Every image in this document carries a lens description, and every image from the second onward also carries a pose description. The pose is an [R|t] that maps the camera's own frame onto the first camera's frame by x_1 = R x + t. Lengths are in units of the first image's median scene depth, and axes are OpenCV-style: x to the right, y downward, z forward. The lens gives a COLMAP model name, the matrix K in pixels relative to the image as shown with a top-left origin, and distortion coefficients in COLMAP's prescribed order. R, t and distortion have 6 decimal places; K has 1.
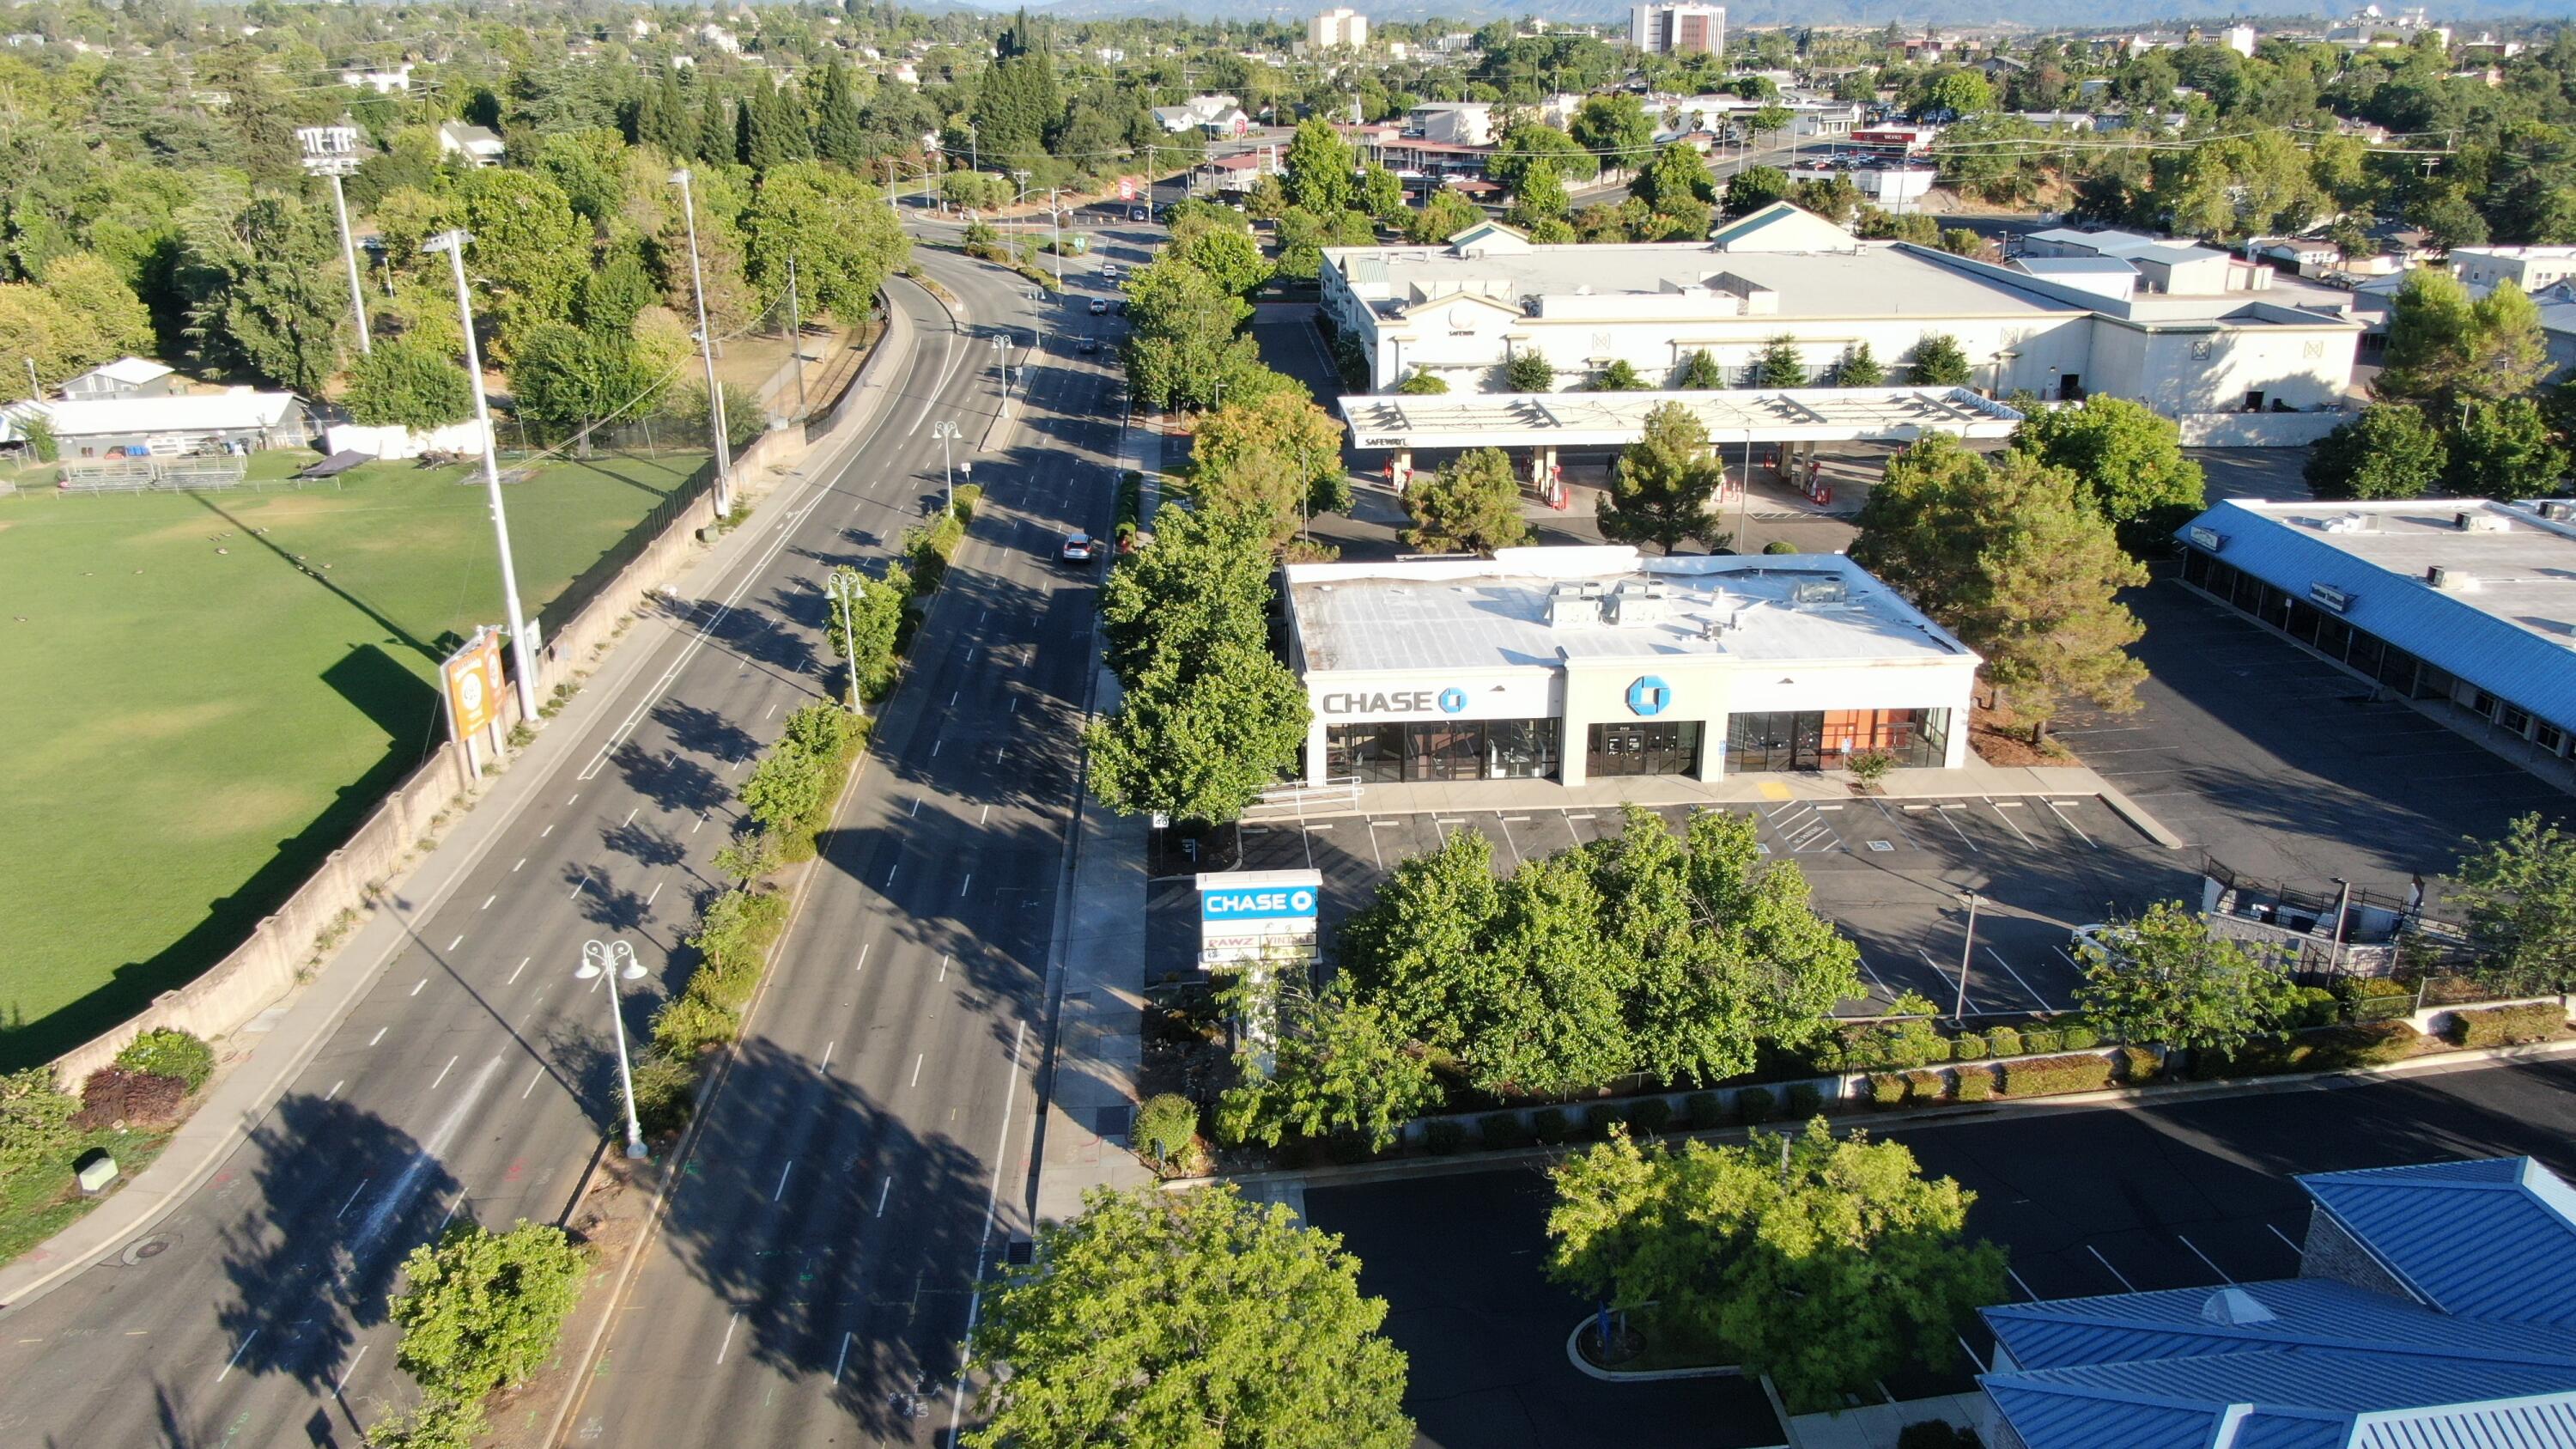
lens RADIAL K [[1857.4, 0, 1289.8], [0, 1857.4, 725.7], [0, 0, 1]] dist [-0.021637, 0.009956]
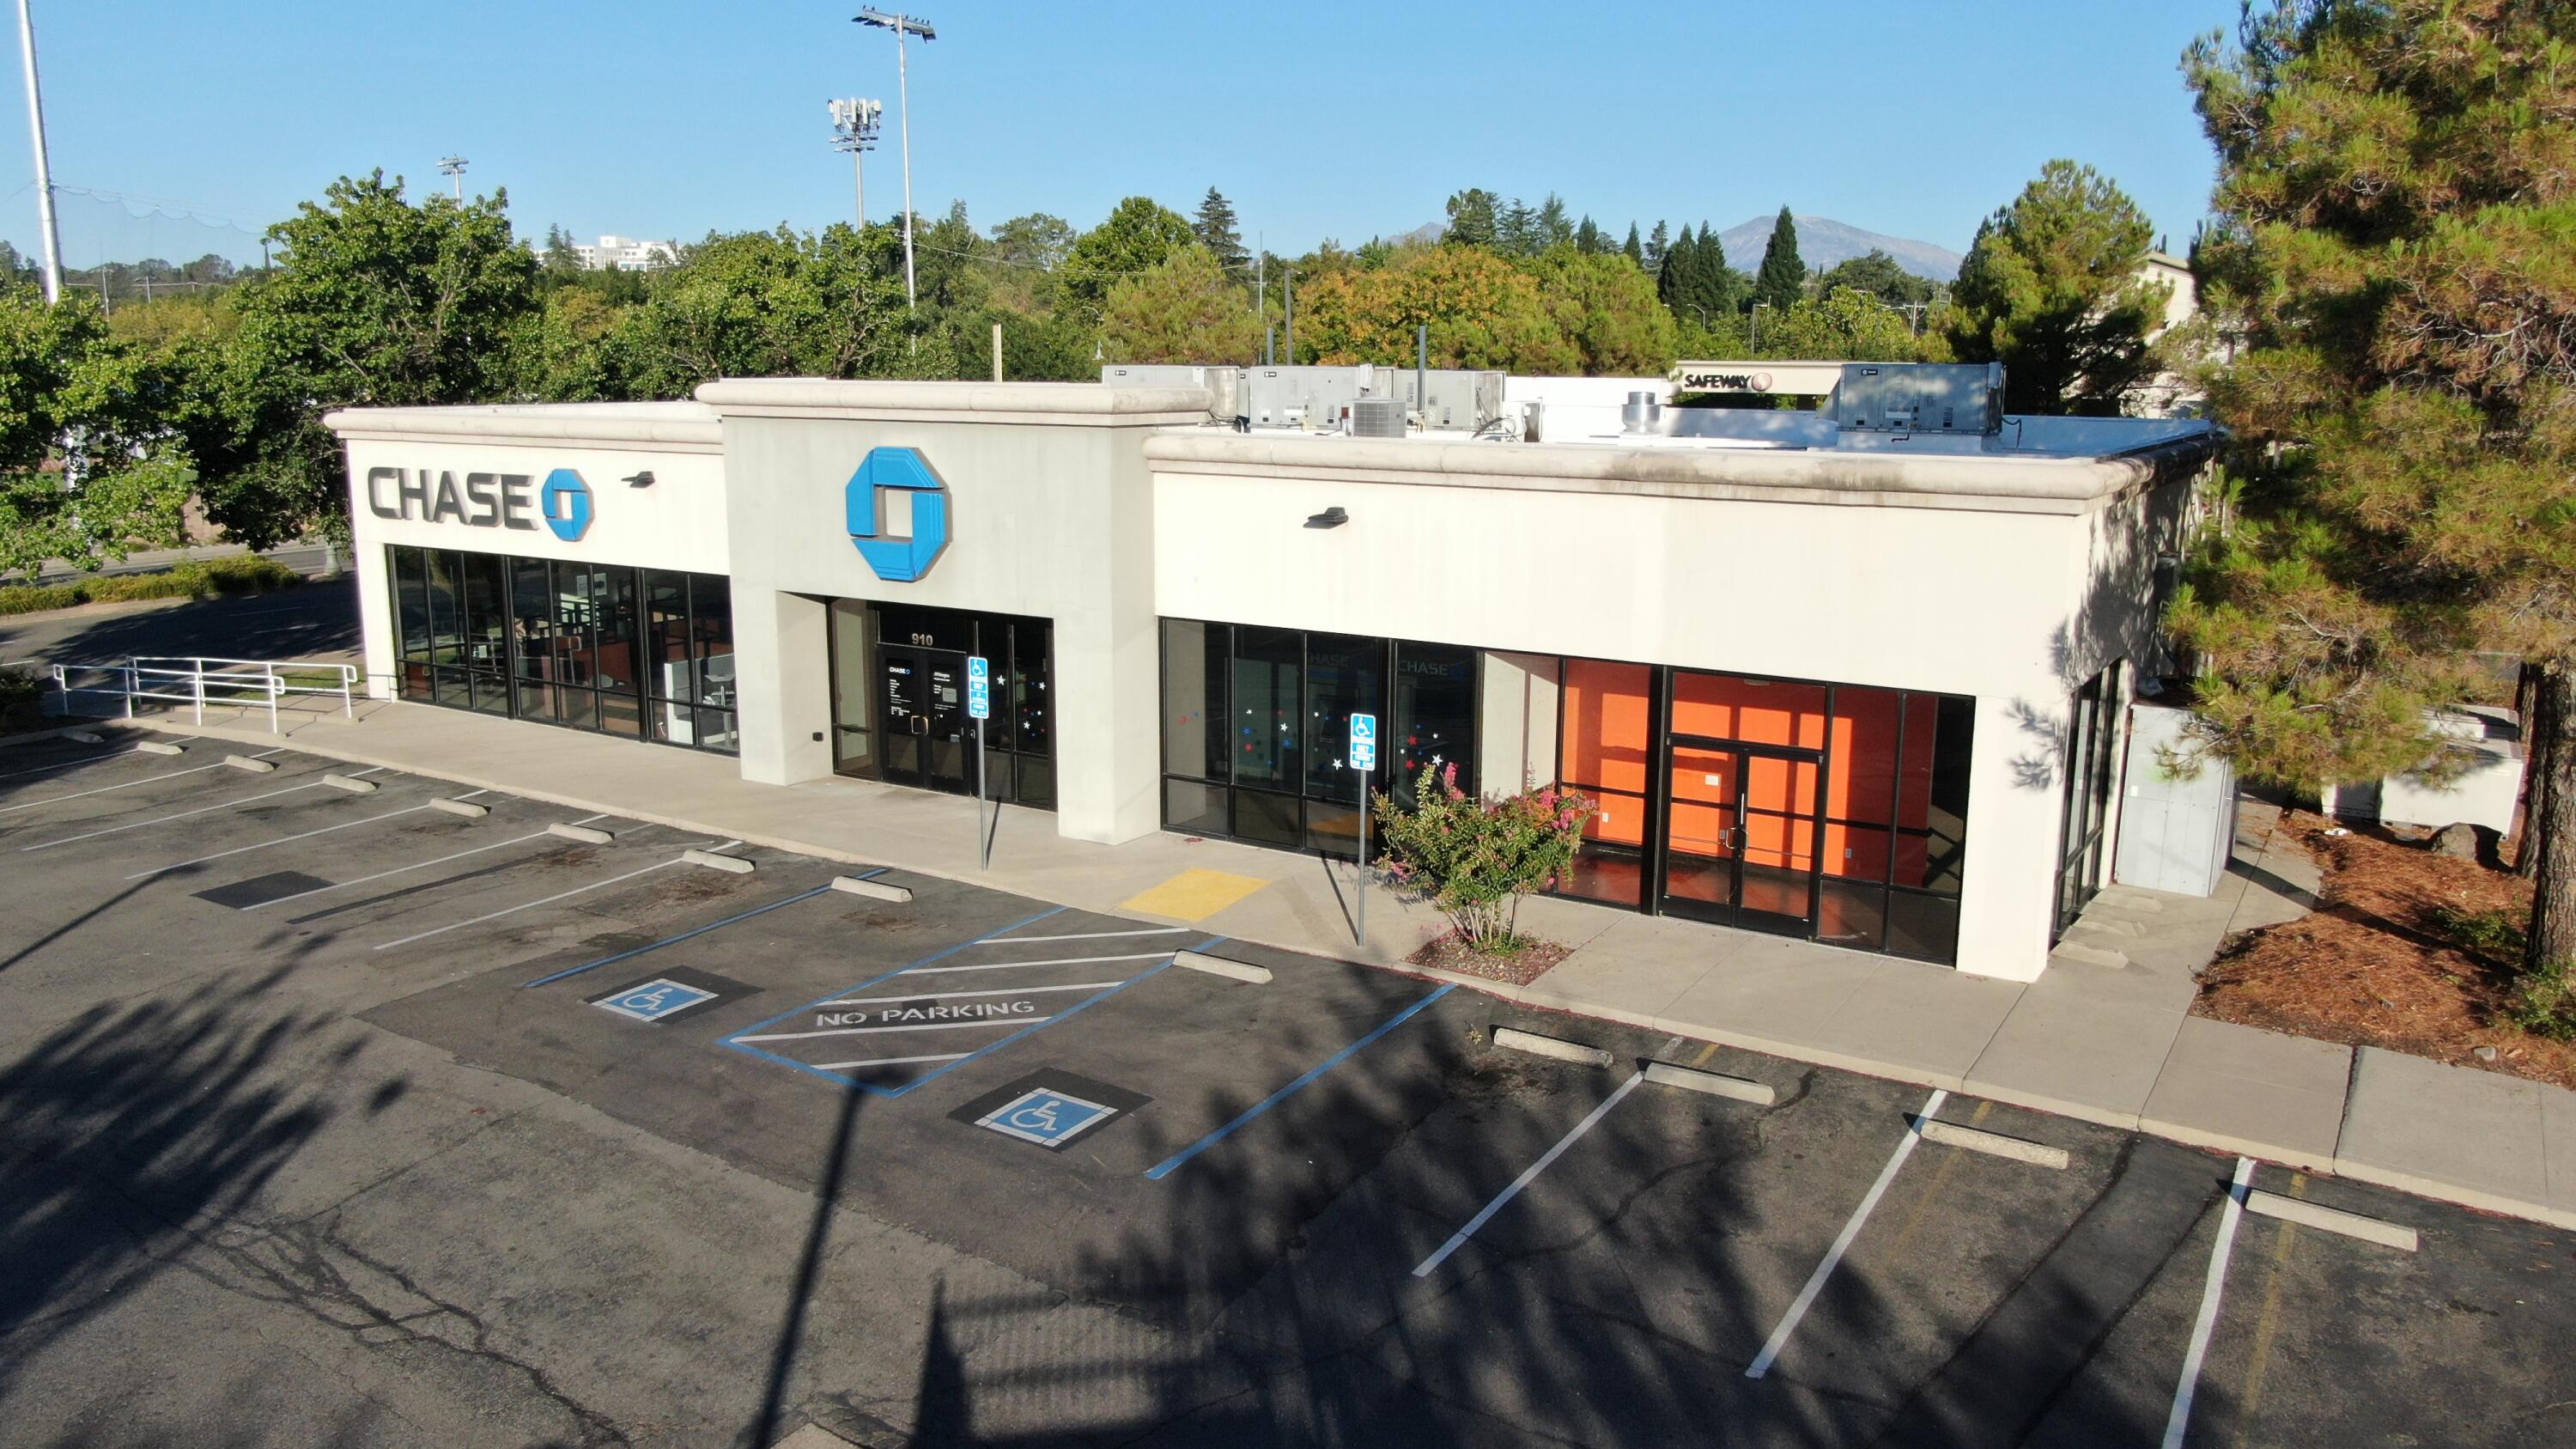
lens RADIAL K [[1855.2, 0, 1288.0], [0, 1855.2, 724.5], [0, 0, 1]] dist [-0.008052, -0.000701]
pose [[0.809238, 0.124242, -0.574193, 0.371512], [-0.210881, 0.973675, -0.086525, 0.027283], [0.548327, 0.191105, 0.814135, 0.677331]]
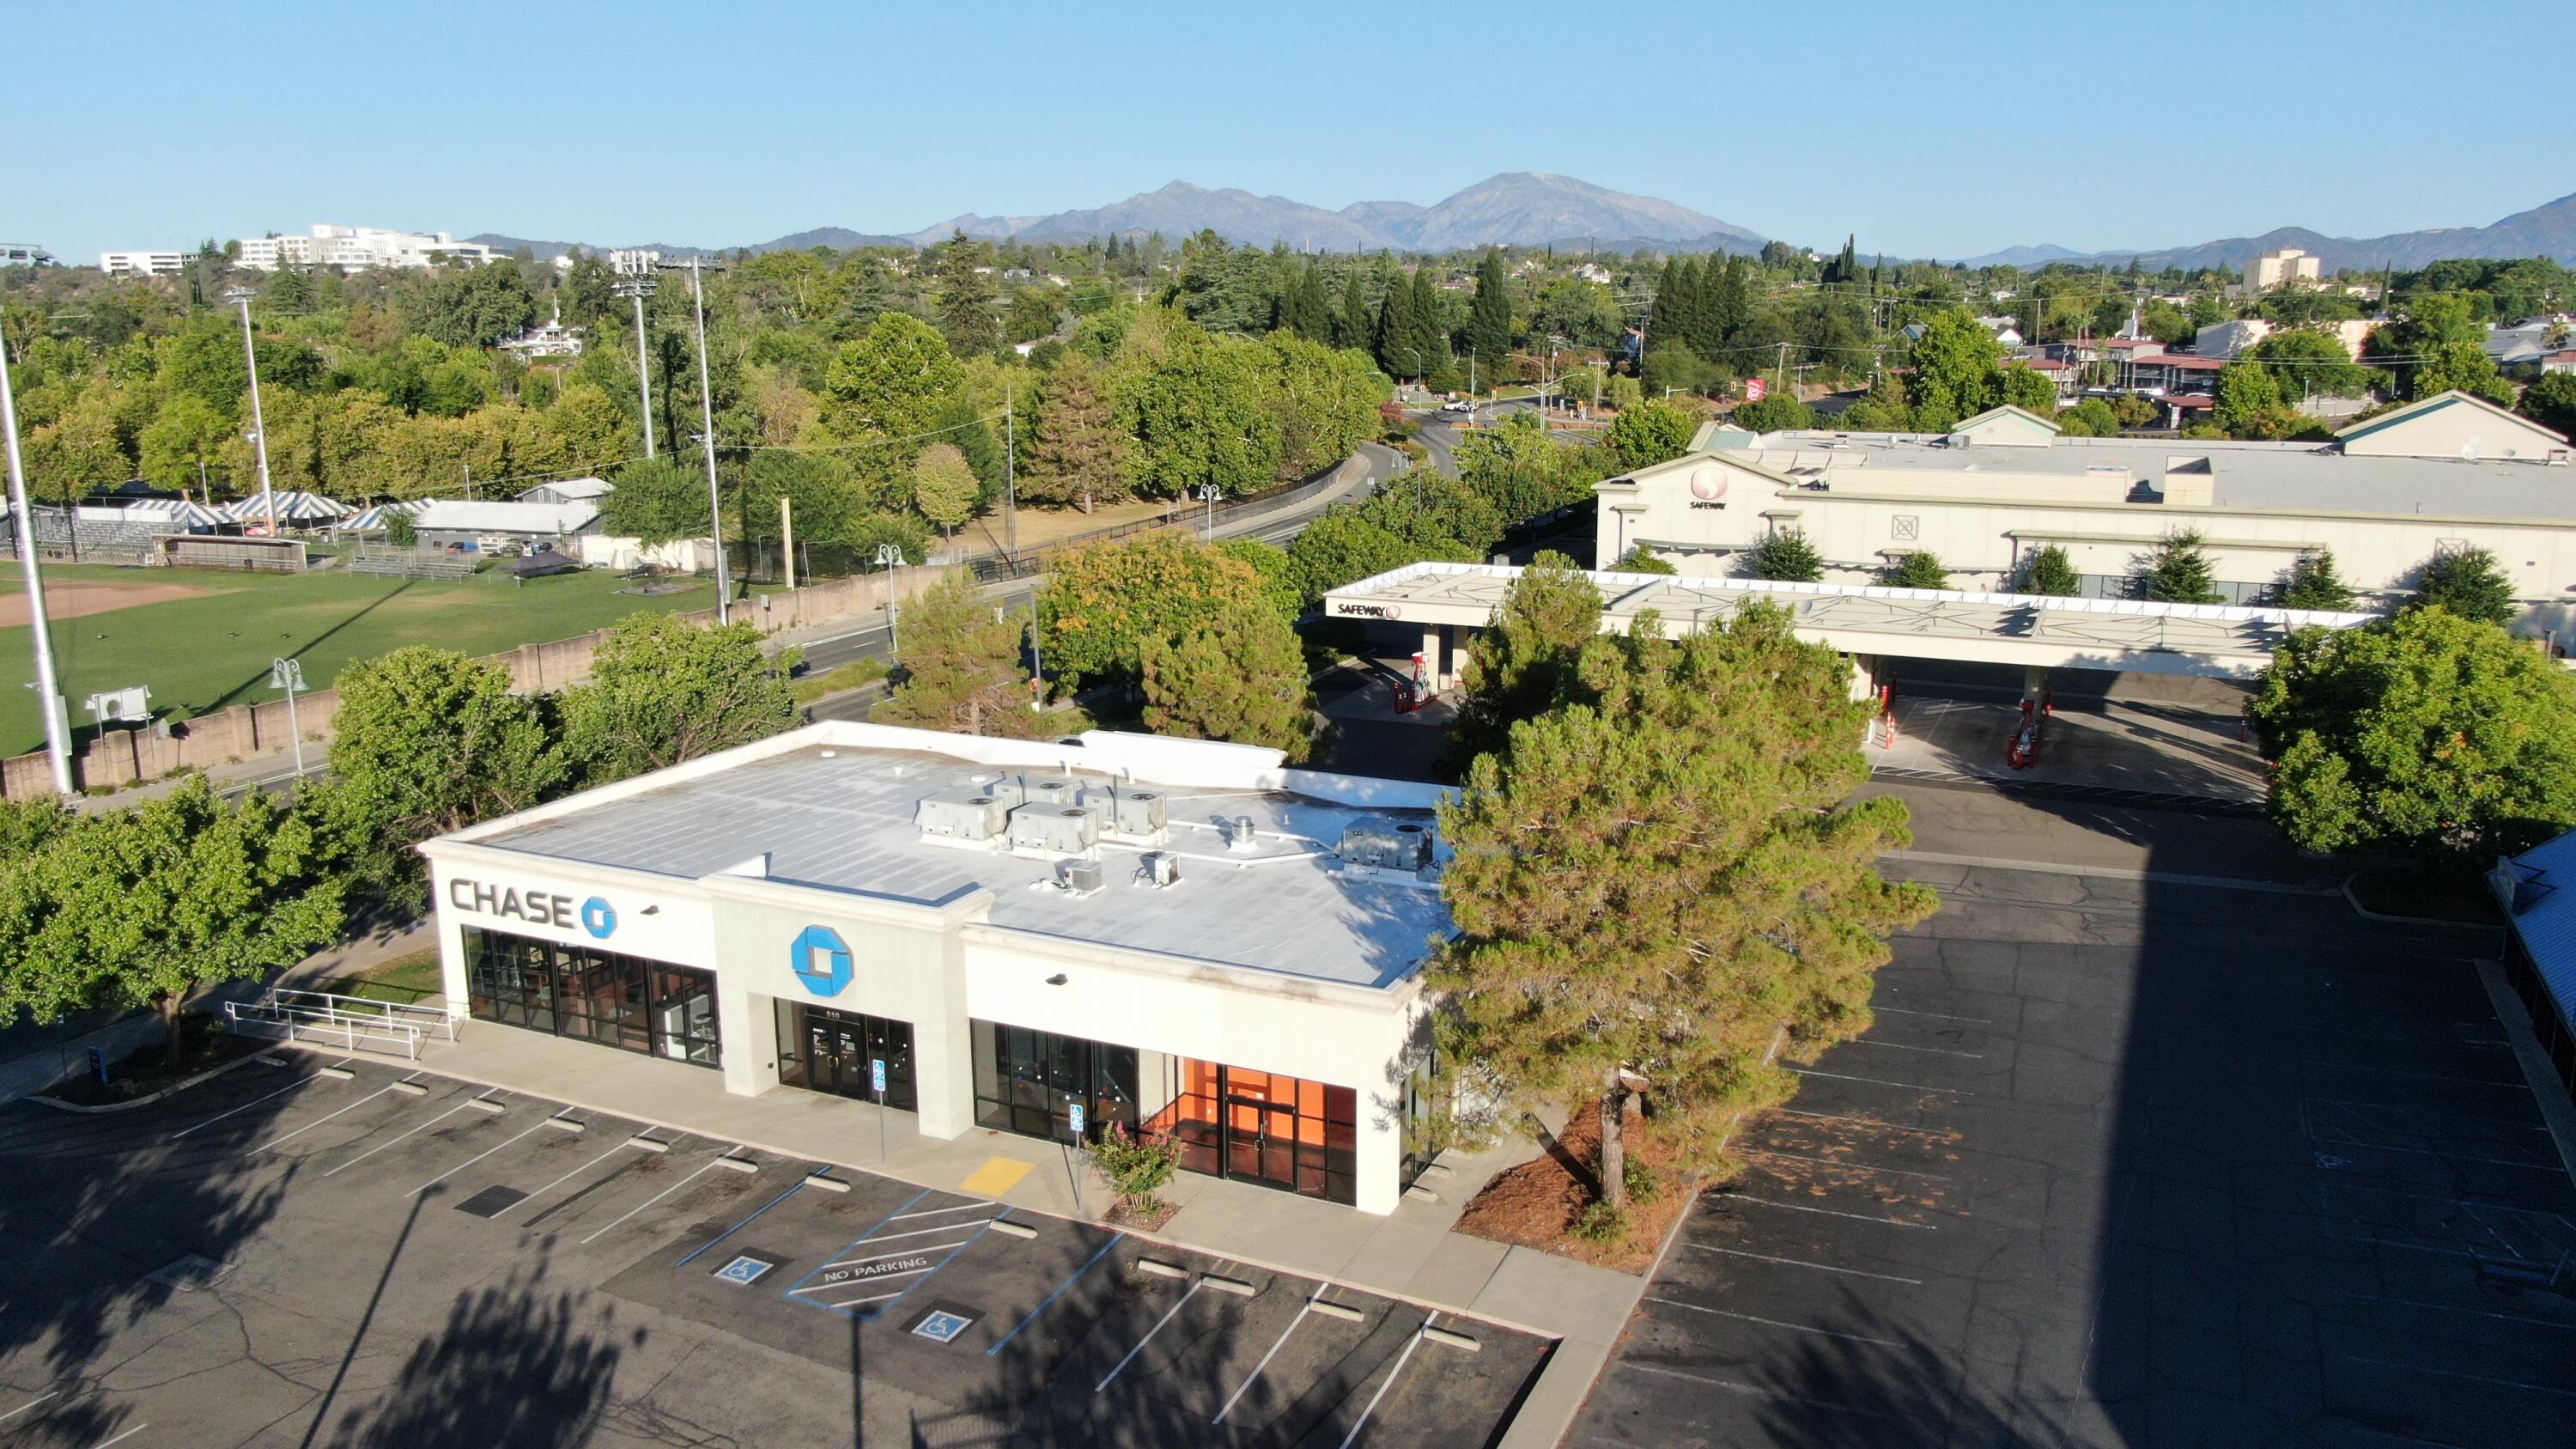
lens RADIAL K [[1857.4, 0, 1289.8], [0, 1857.4, 725.7], [0, 0, 1]] dist [-0.021637, 0.009956]
pose [[0.879715, 0.106069, -0.463520, 0.497675], [-0.164902, 0.982361, -0.088169, -0.052506], [0.445992, 0.153999, 0.881689, 0.471566]]
